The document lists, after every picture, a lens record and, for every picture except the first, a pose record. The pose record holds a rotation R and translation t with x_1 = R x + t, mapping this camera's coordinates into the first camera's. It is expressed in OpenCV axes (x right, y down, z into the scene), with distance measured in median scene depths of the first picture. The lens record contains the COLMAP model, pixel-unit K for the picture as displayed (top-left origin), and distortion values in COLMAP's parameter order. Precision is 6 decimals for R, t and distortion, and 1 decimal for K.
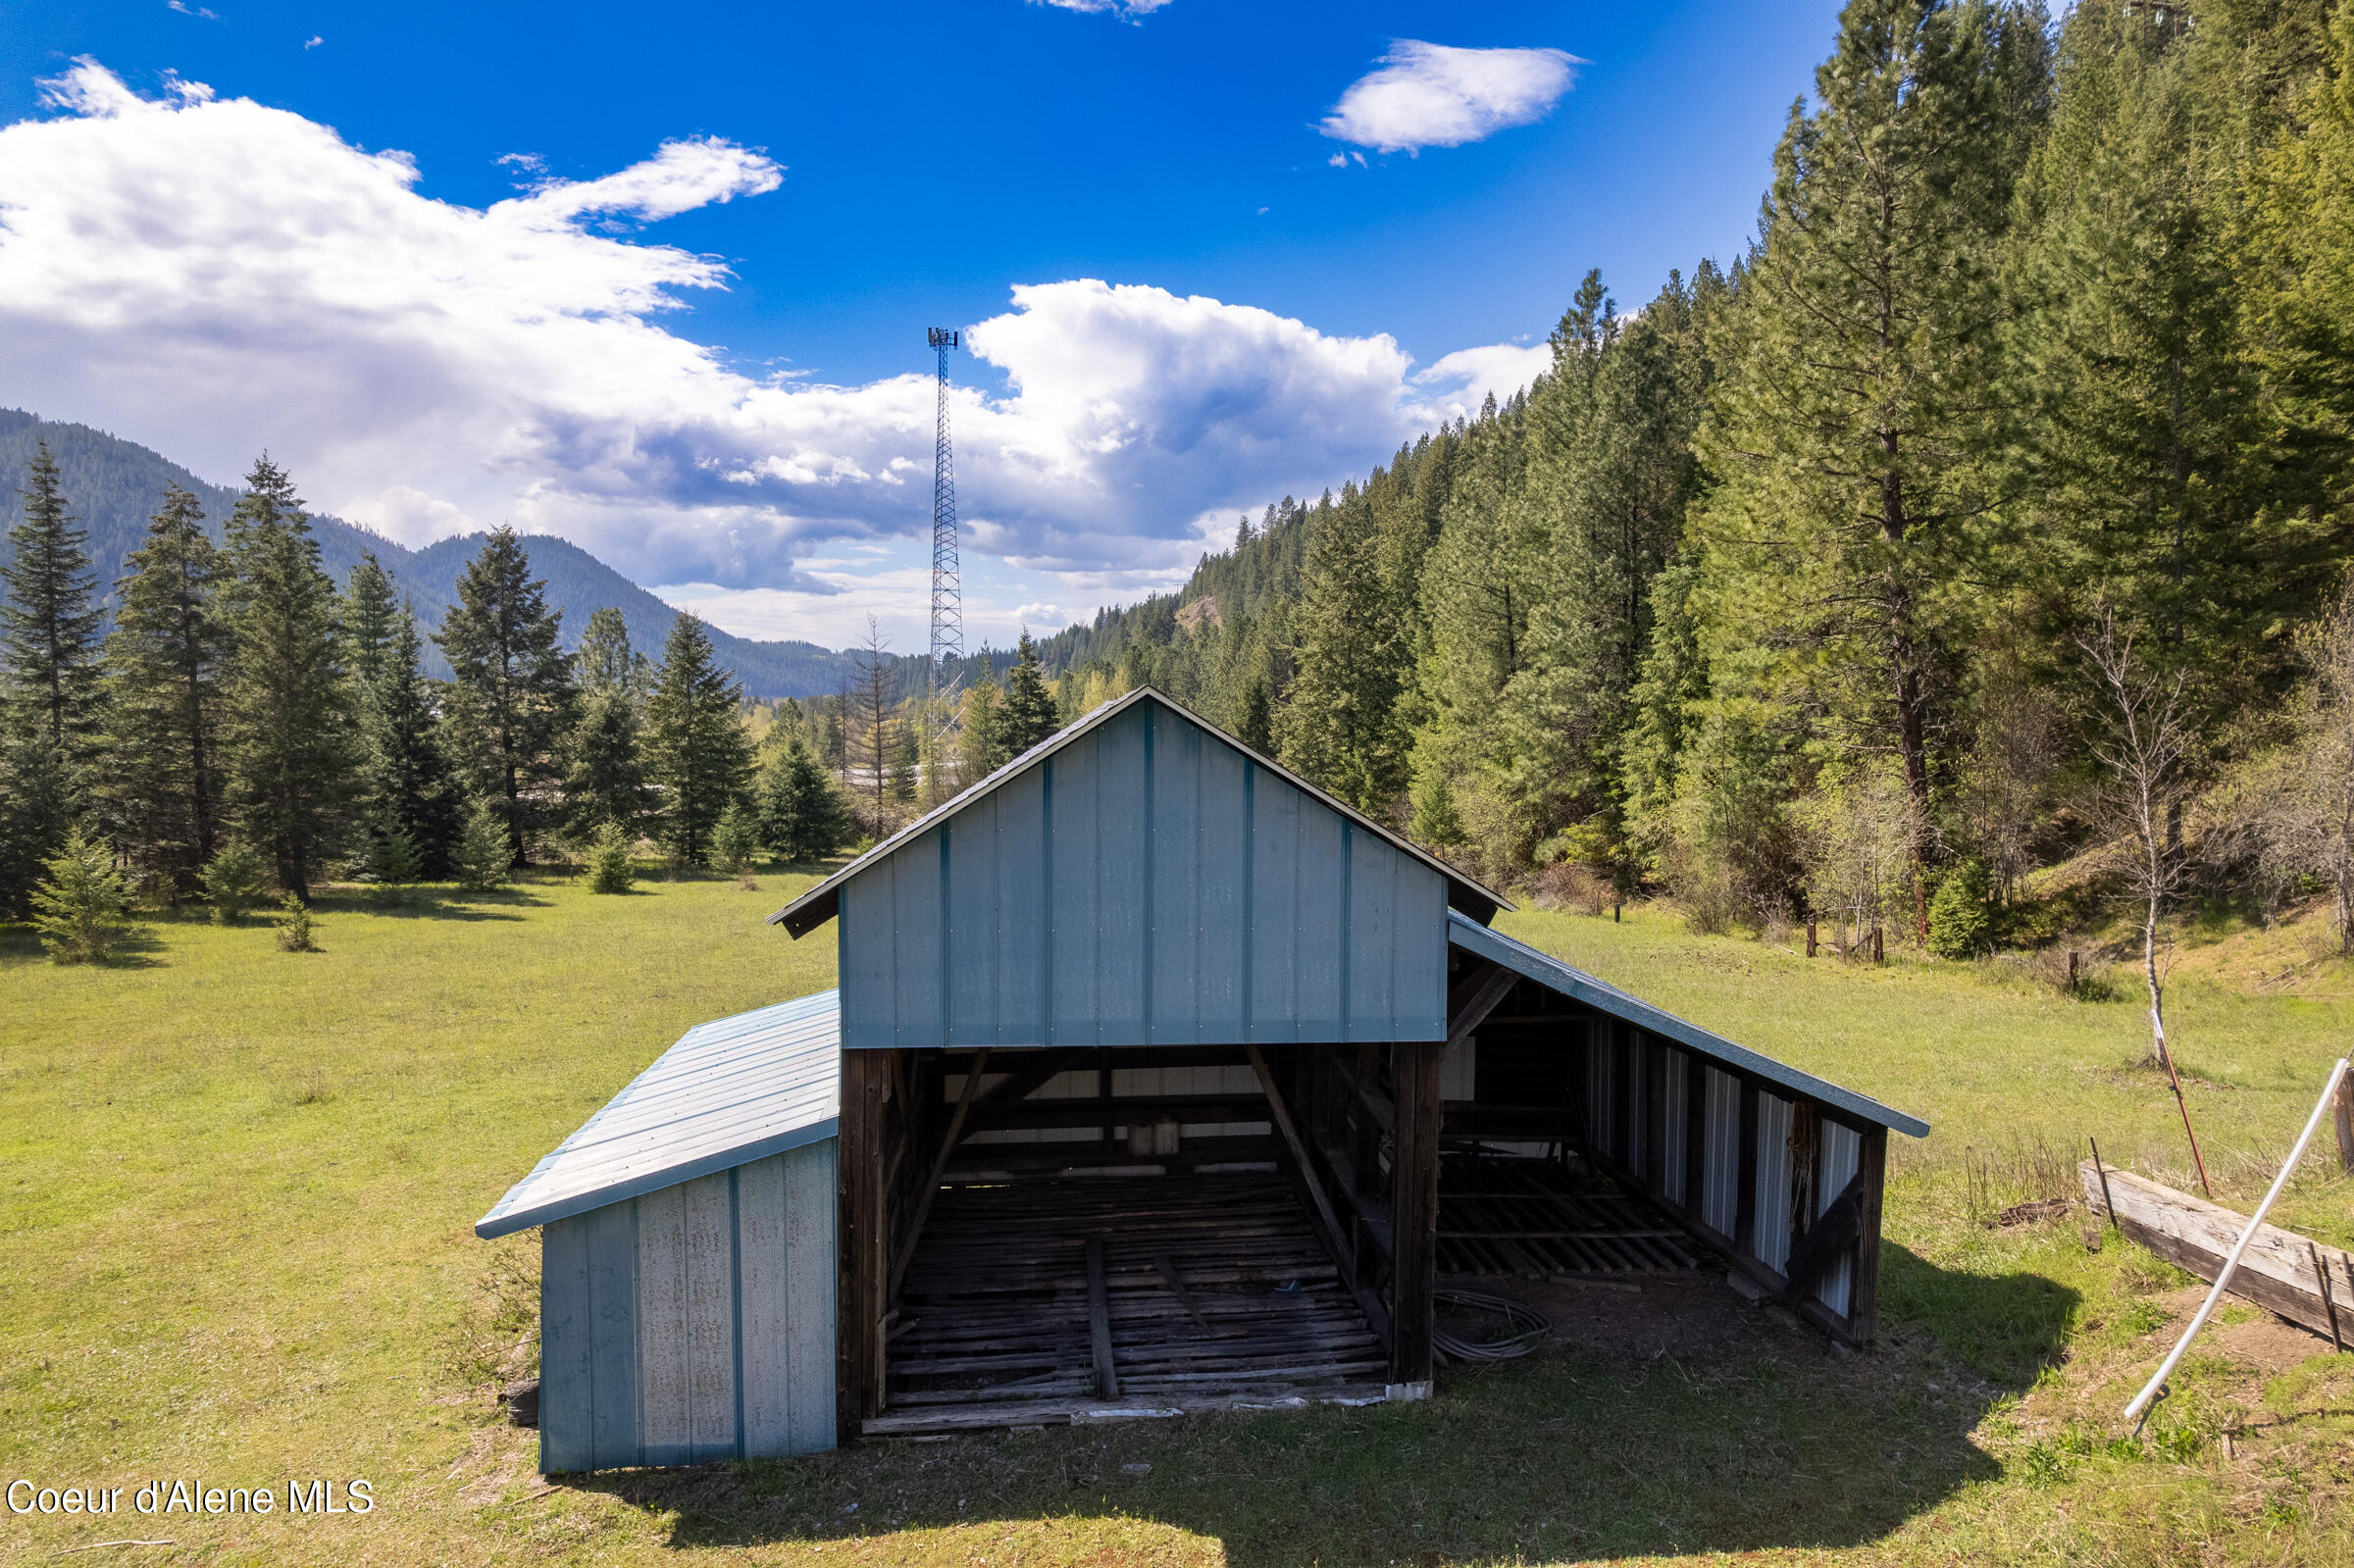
lens RADIAL K [[1507.9, 0, 1179.8], [0, 1507.9, 786.1], [0, 0, 1]] dist [-0.072719, 0.065359]
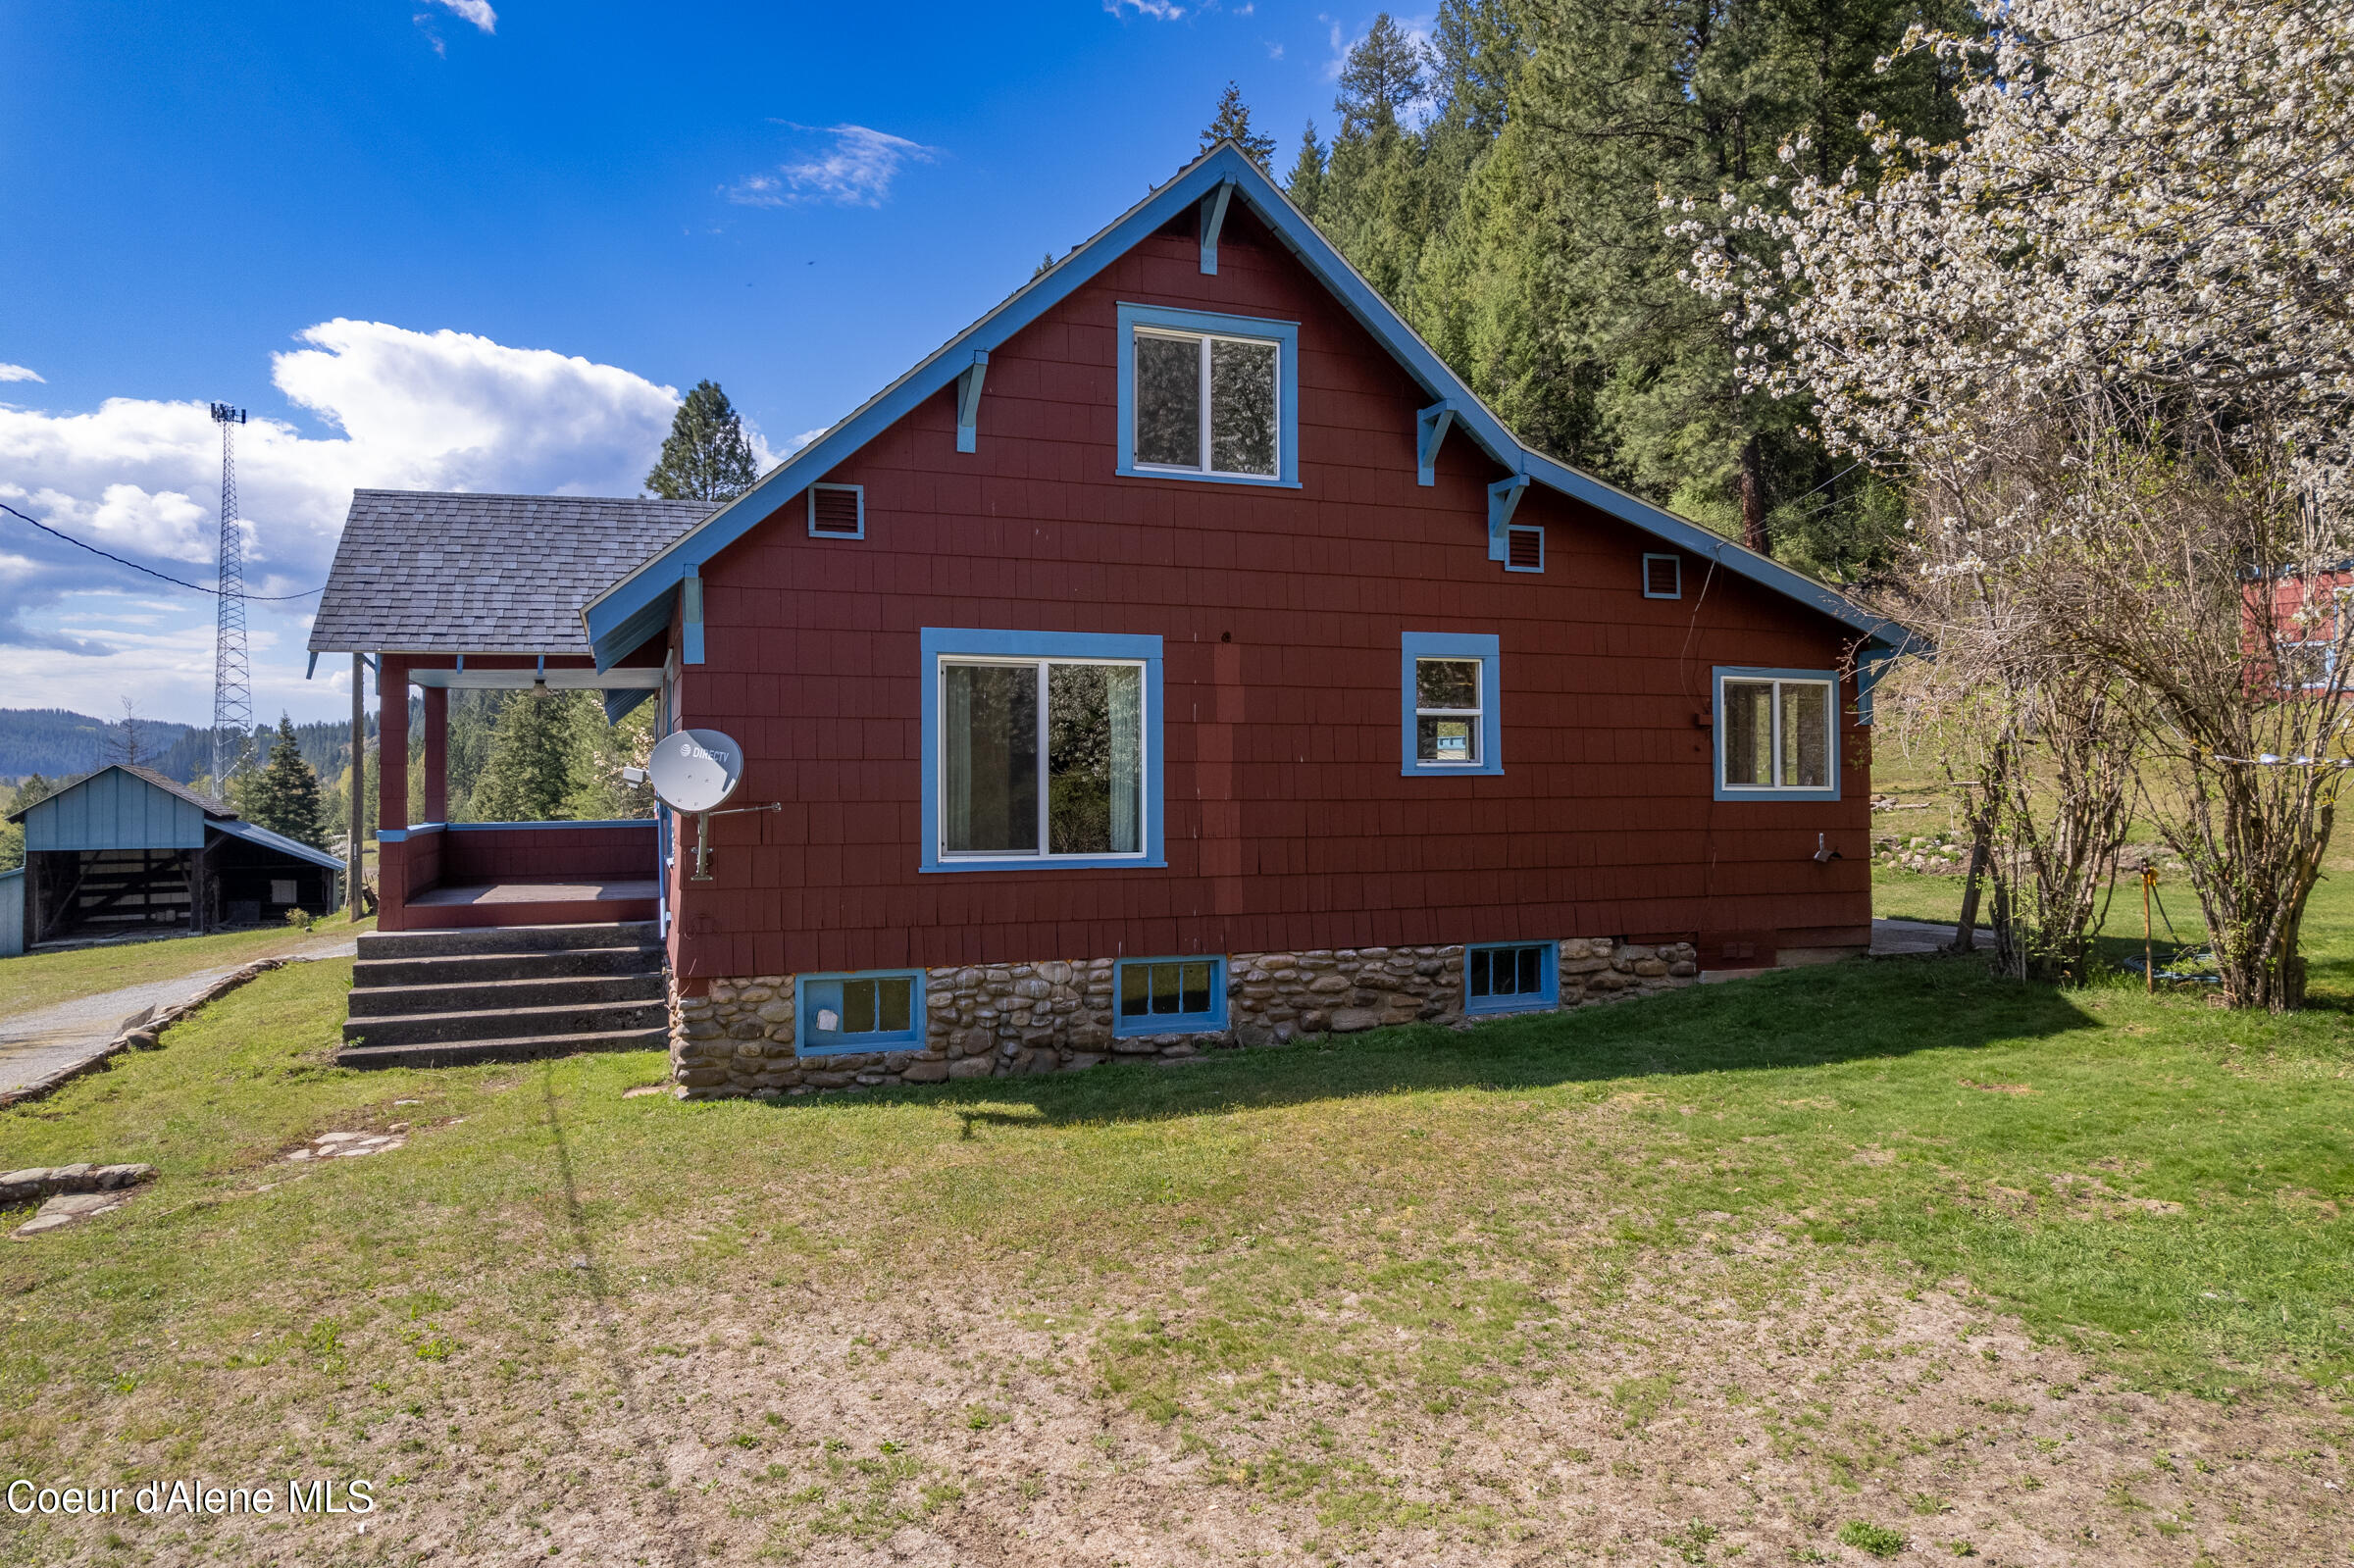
lens RADIAL K [[1507.9, 0, 1179.8], [0, 1507.9, 786.1], [0, 0, 1]] dist [-0.072719, 0.065359]
pose [[0.920555, -0.007622, 0.390539, 0.038720], [0.027107, 0.998646, -0.044405, 0.009177], [-0.389671, 0.051463, 0.919515, -0.139005]]
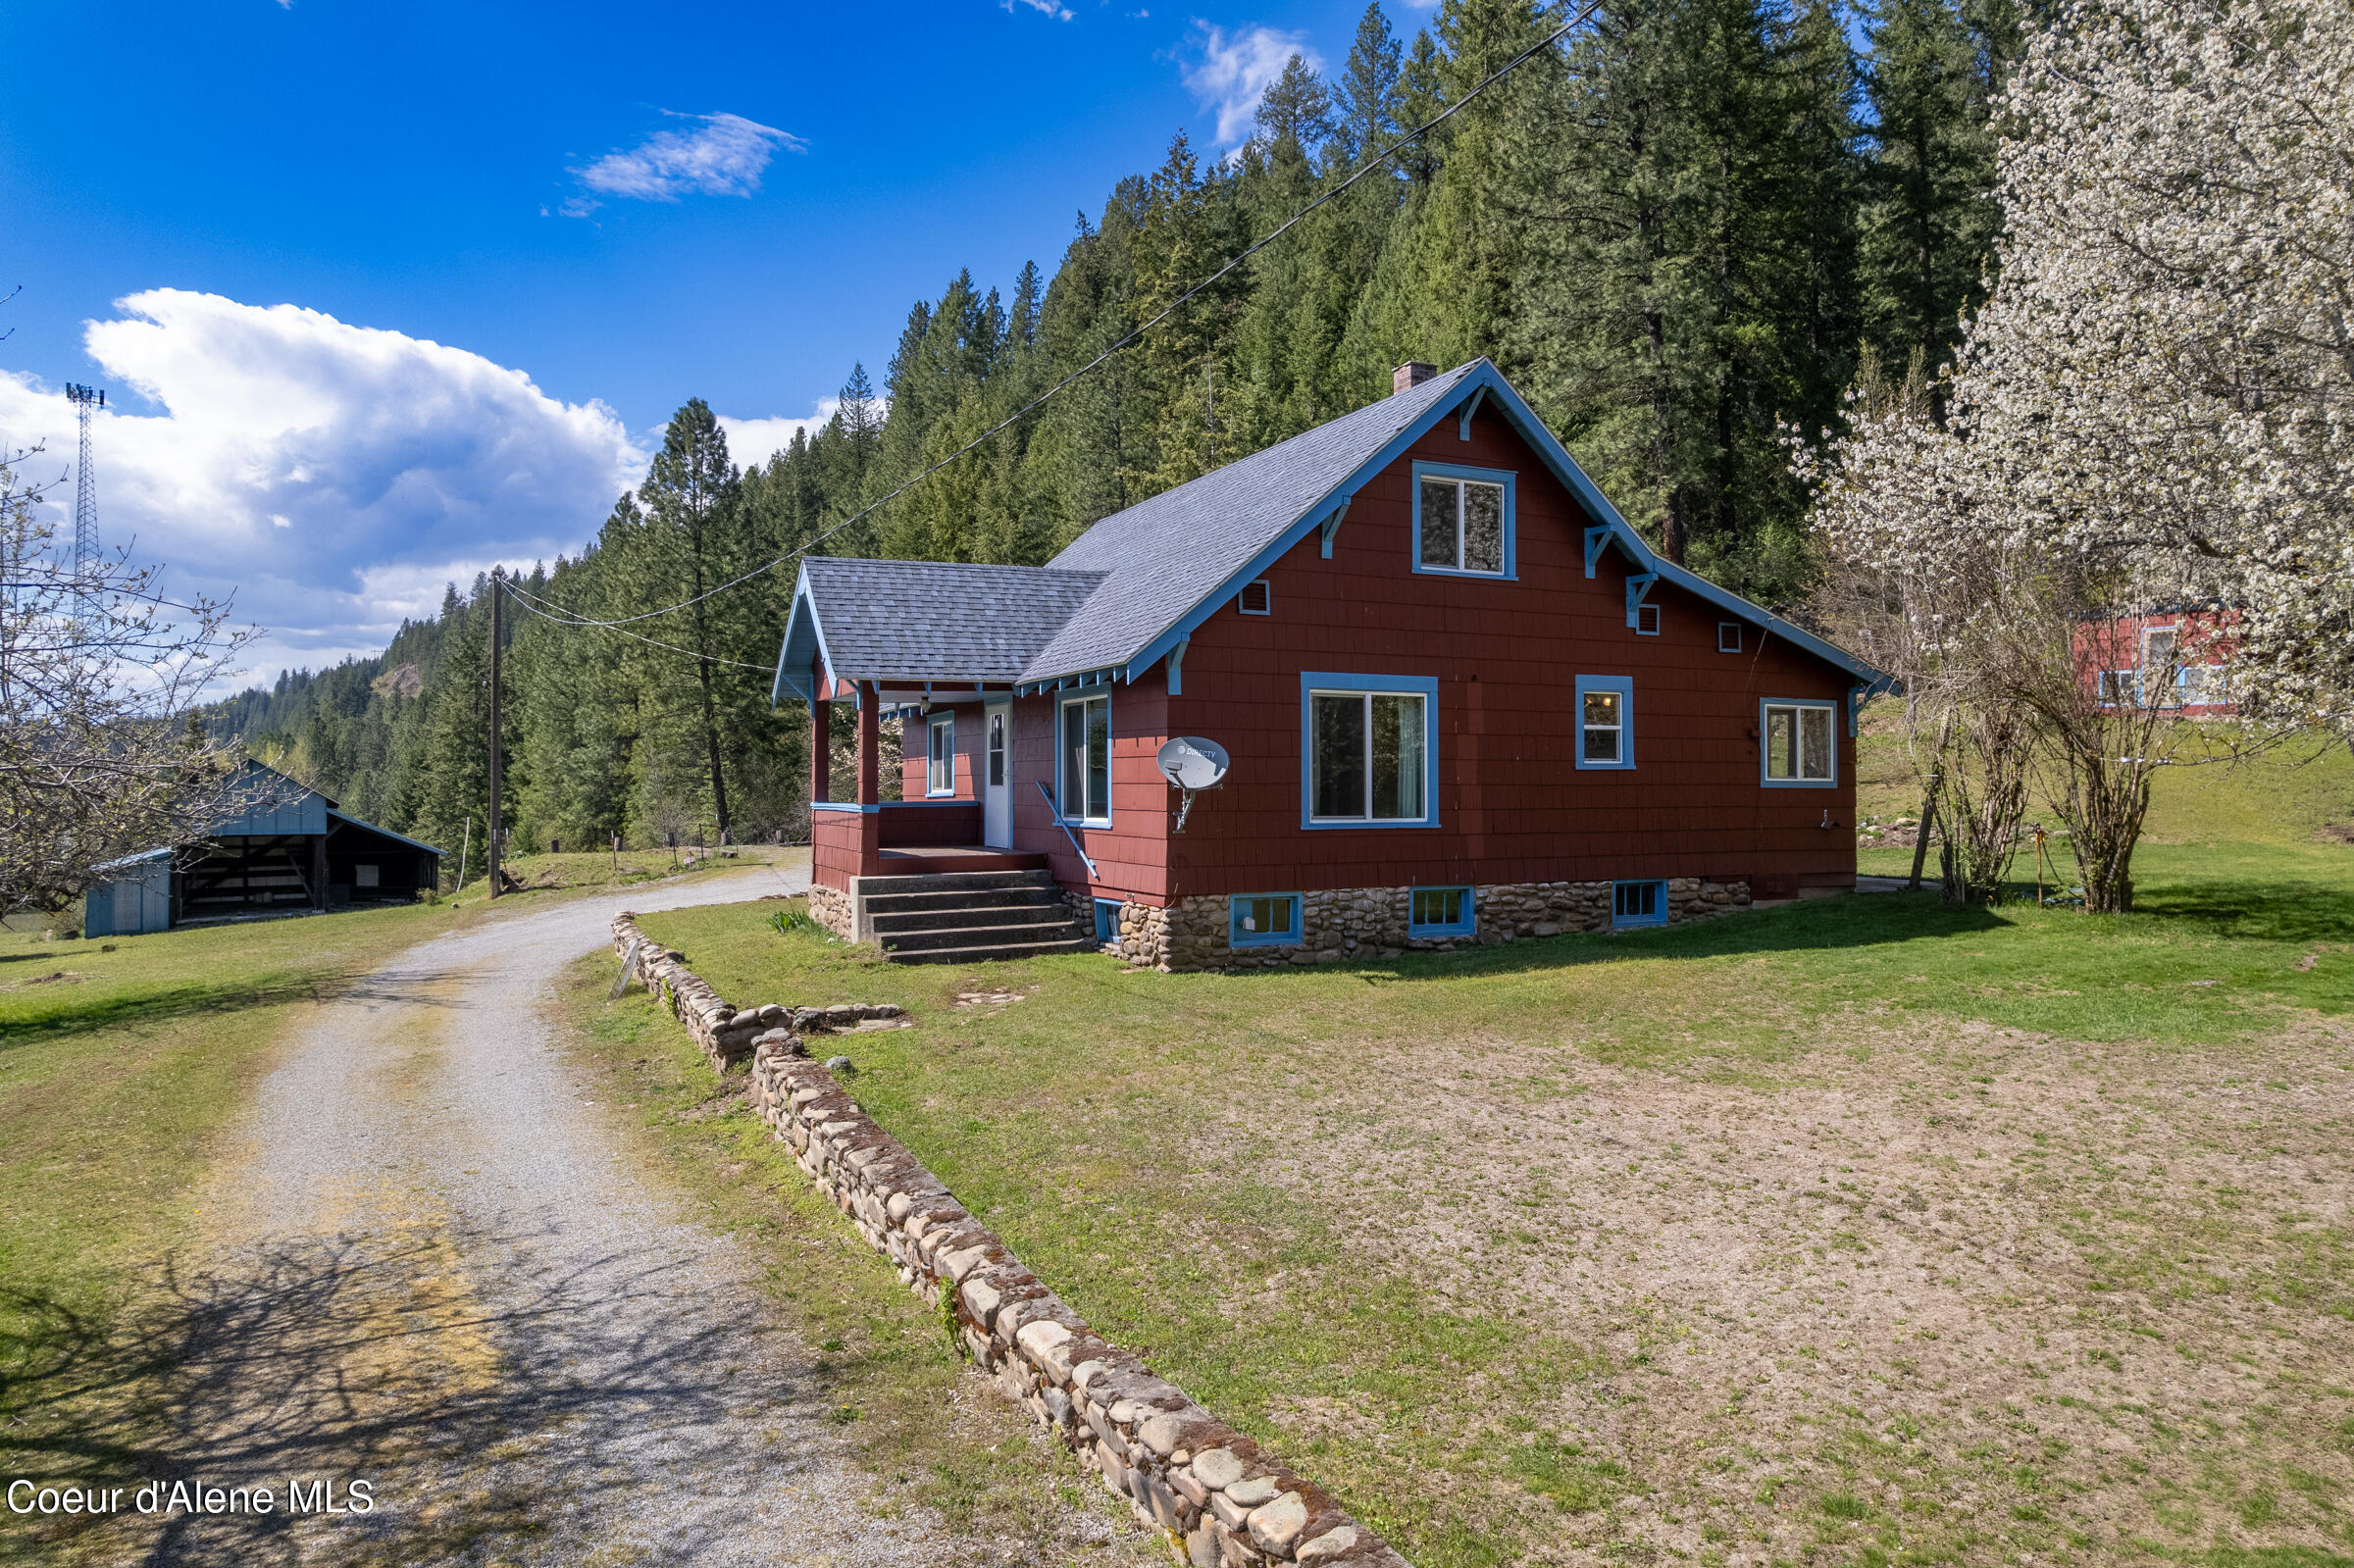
lens RADIAL K [[1507.0, 0, 1179.5], [0, 1507.0, 790.4], [0, 0, 1]] dist [-0.058469, 0.035011]
pose [[0.881945, -0.005416, 0.471321, 0.012388], [0.027026, 0.998870, -0.039093, 0.010264], [-0.470576, 0.047215, 0.881095, -0.152939]]
